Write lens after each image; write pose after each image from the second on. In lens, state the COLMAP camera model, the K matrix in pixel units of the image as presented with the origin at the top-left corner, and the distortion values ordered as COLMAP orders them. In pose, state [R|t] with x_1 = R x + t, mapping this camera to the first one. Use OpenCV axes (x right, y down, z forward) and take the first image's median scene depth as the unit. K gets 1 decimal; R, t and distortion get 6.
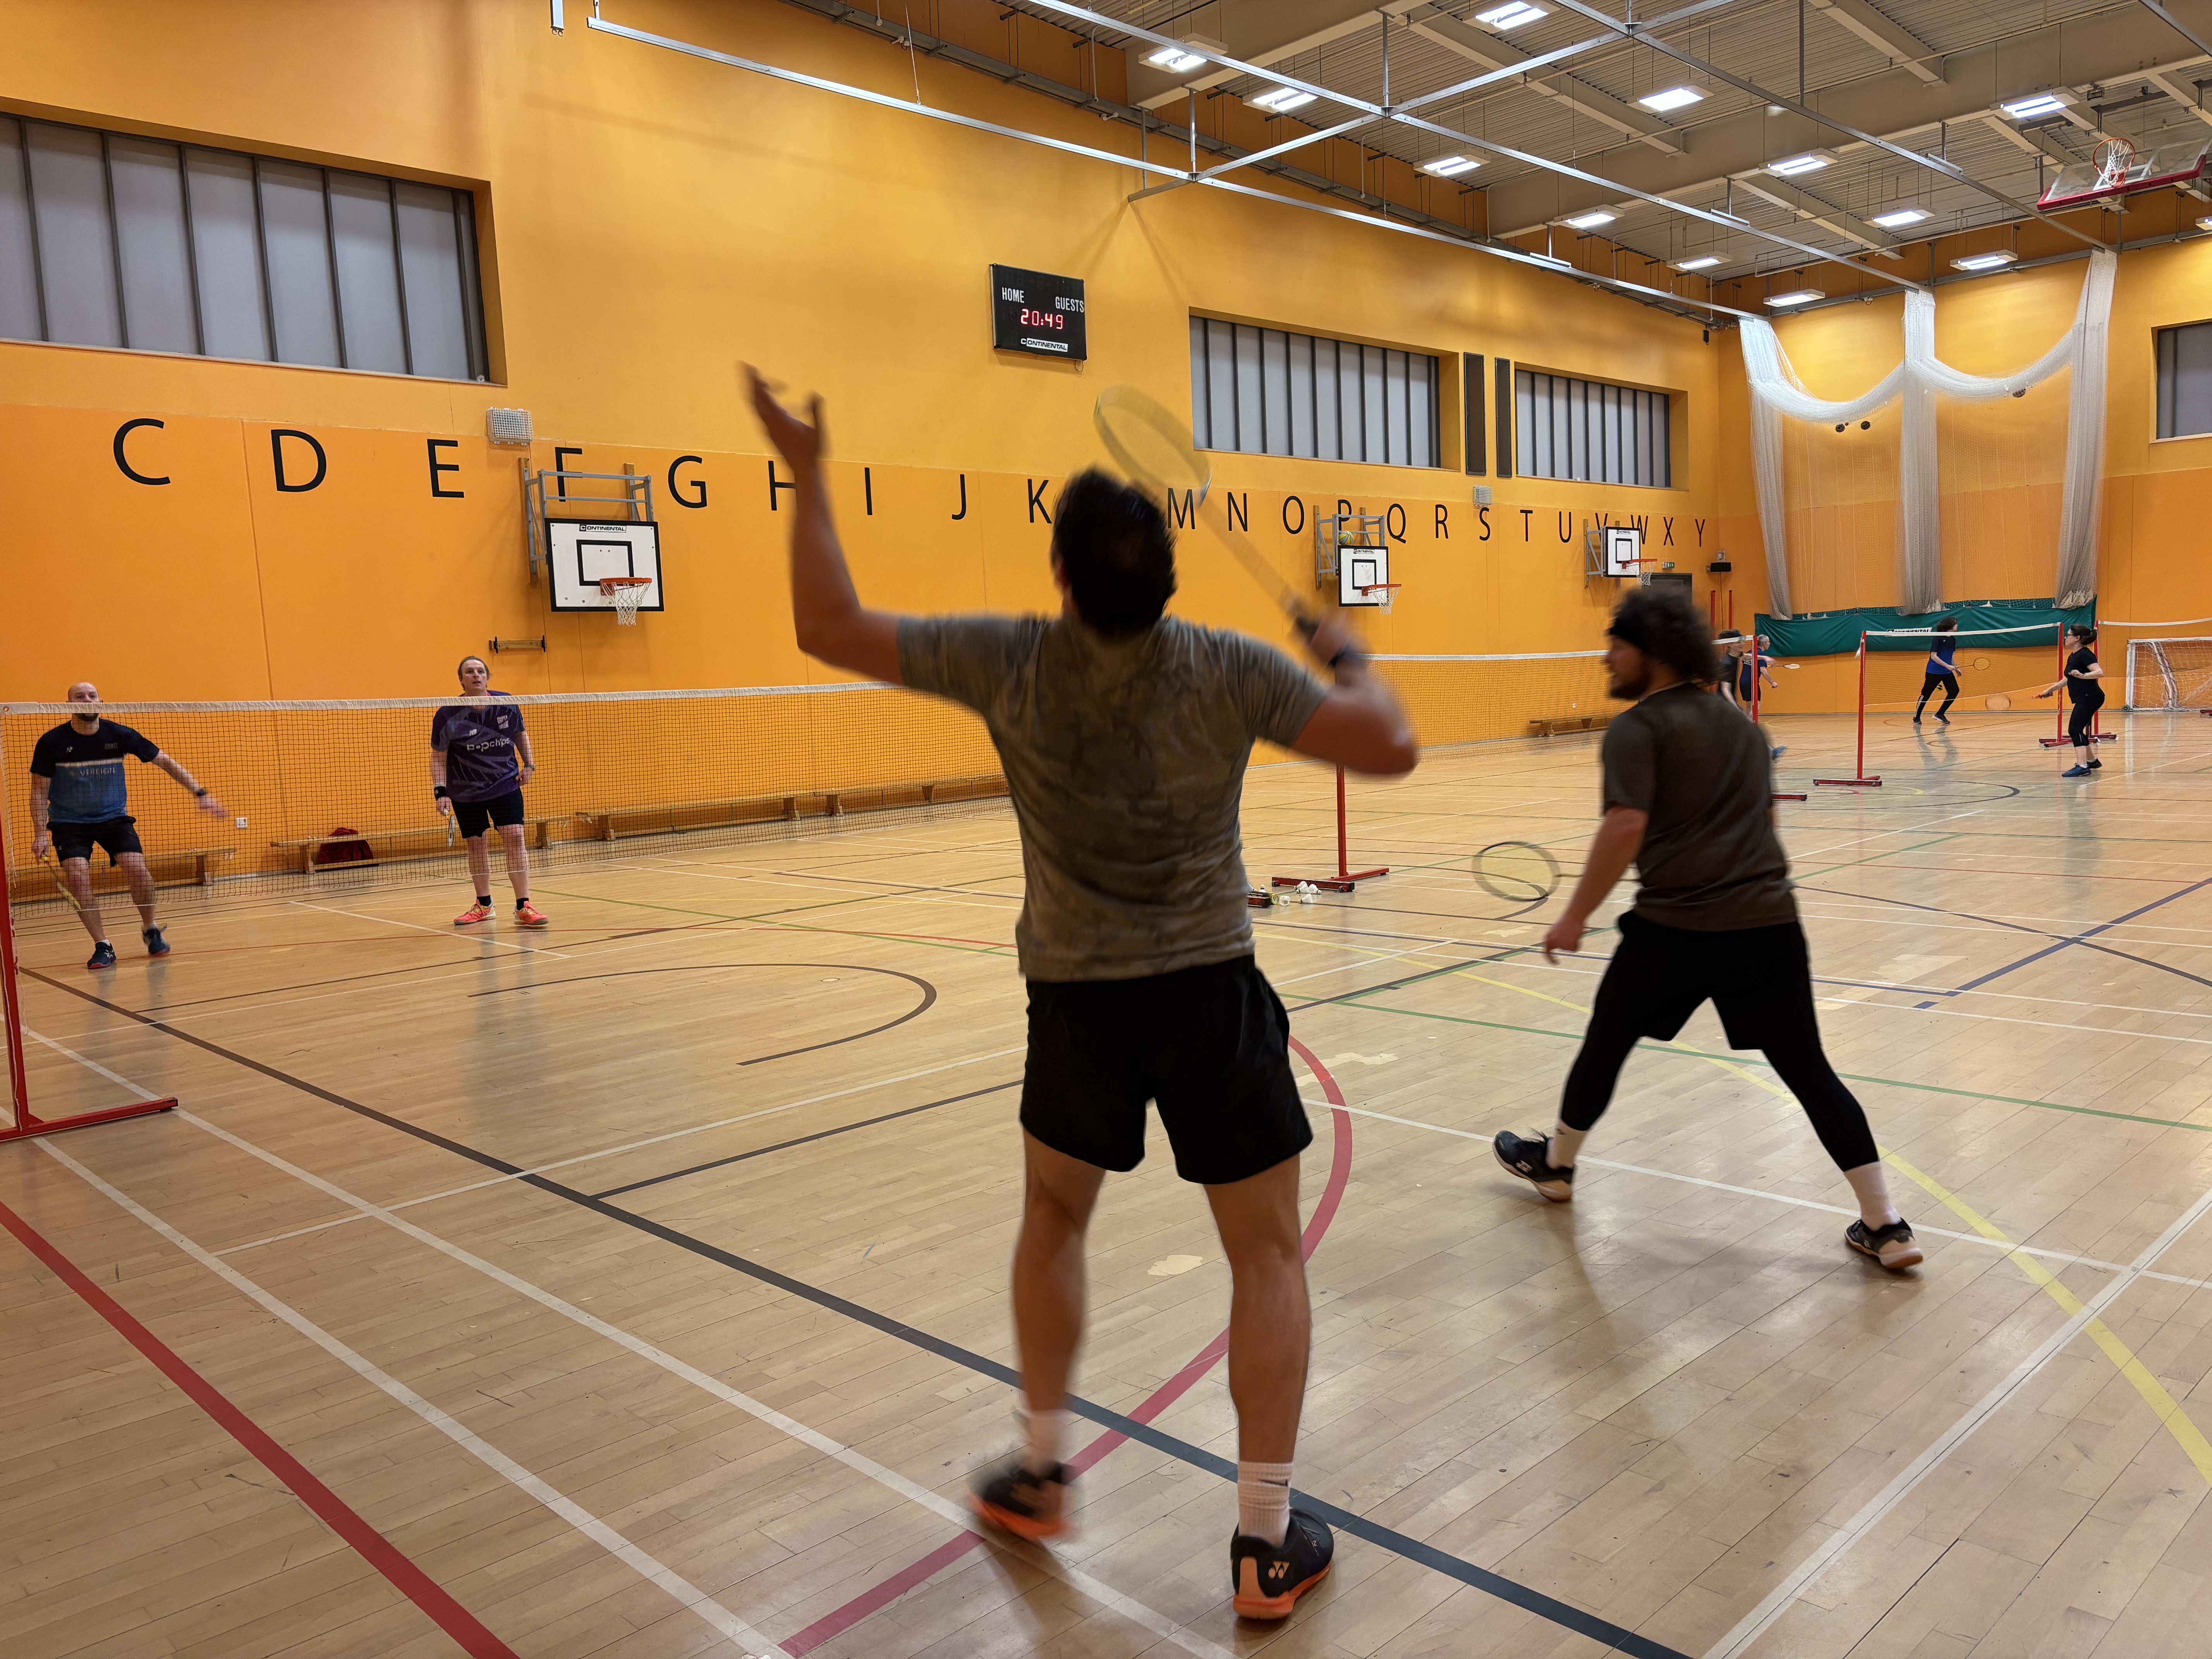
lens RADIAL K [[1659.5, 0, 1132.0], [0, 1659.5, 849.0], [0, 0, 1]] dist [0.043589, -0.043475]
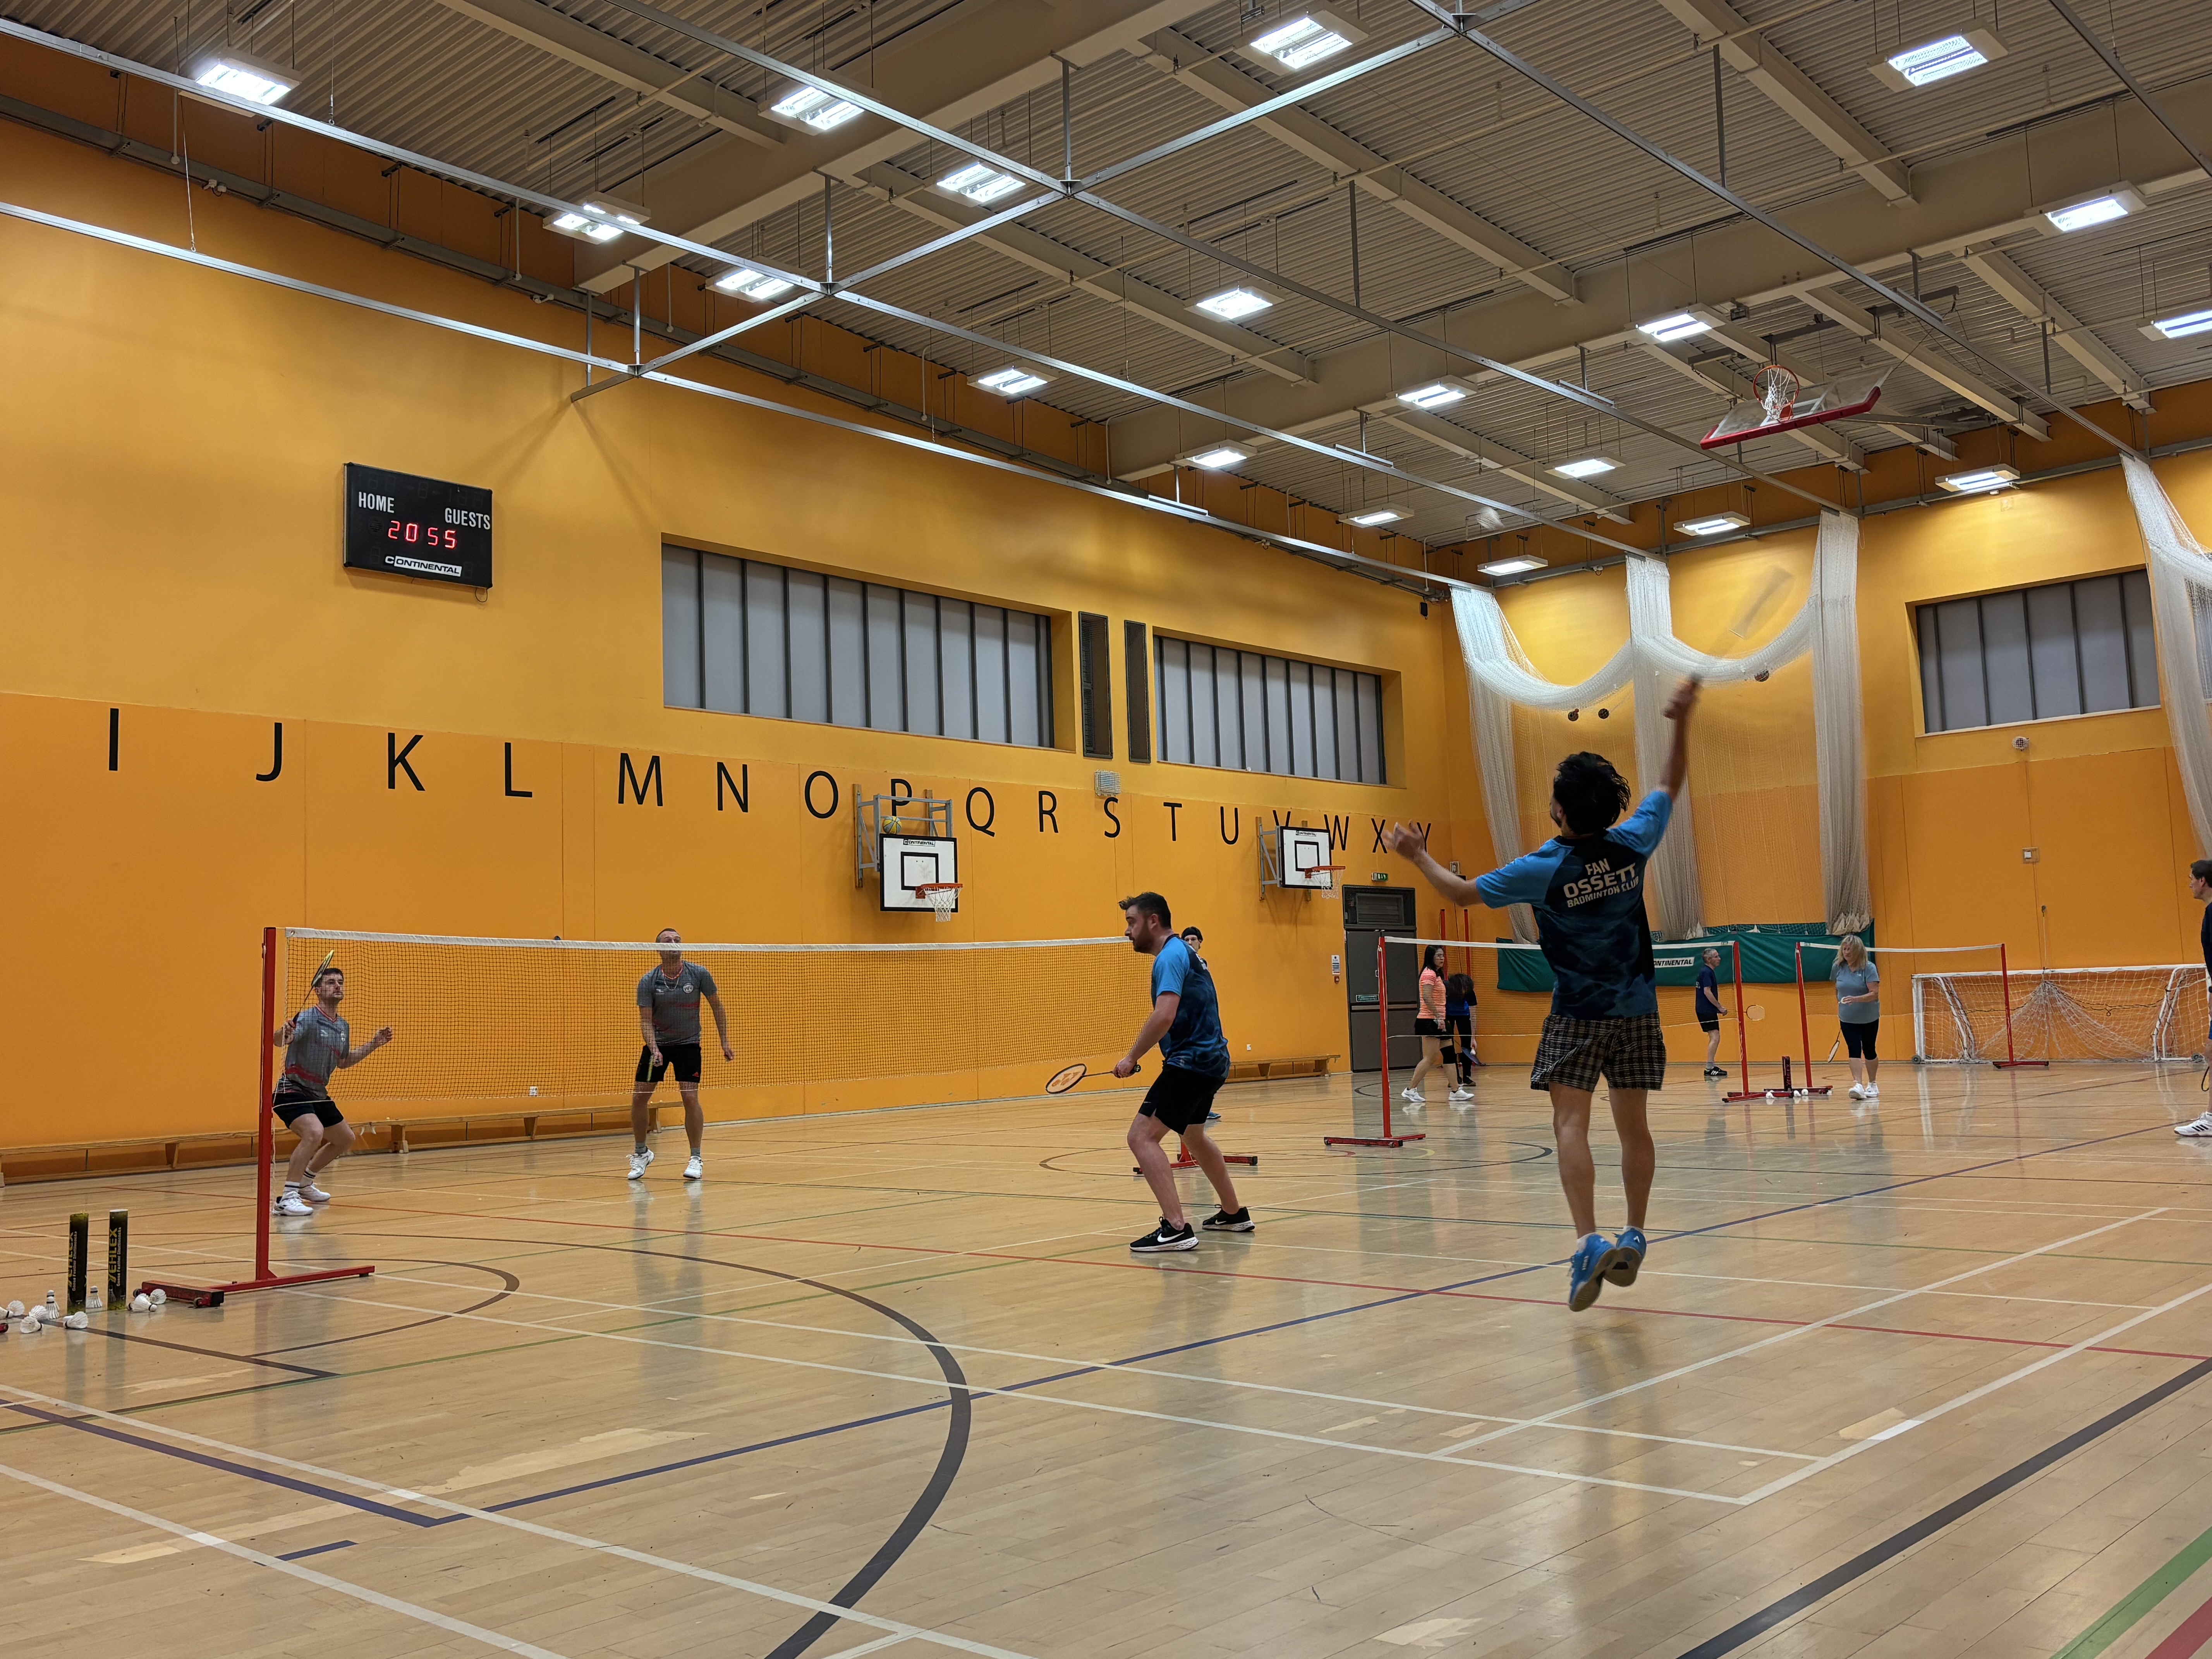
lens RADIAL K [[1939.9, 0, 1126.9], [0, 1939.9, 846.5], [0, 0, 1]] dist [0.086453, -0.088817]
pose [[0.998320, 0.016172, 0.055640, 0.177029], [-0.005141, 0.981197, -0.192939, -0.000924], [-0.057714, 0.192329, 0.979632, 0.091167]]
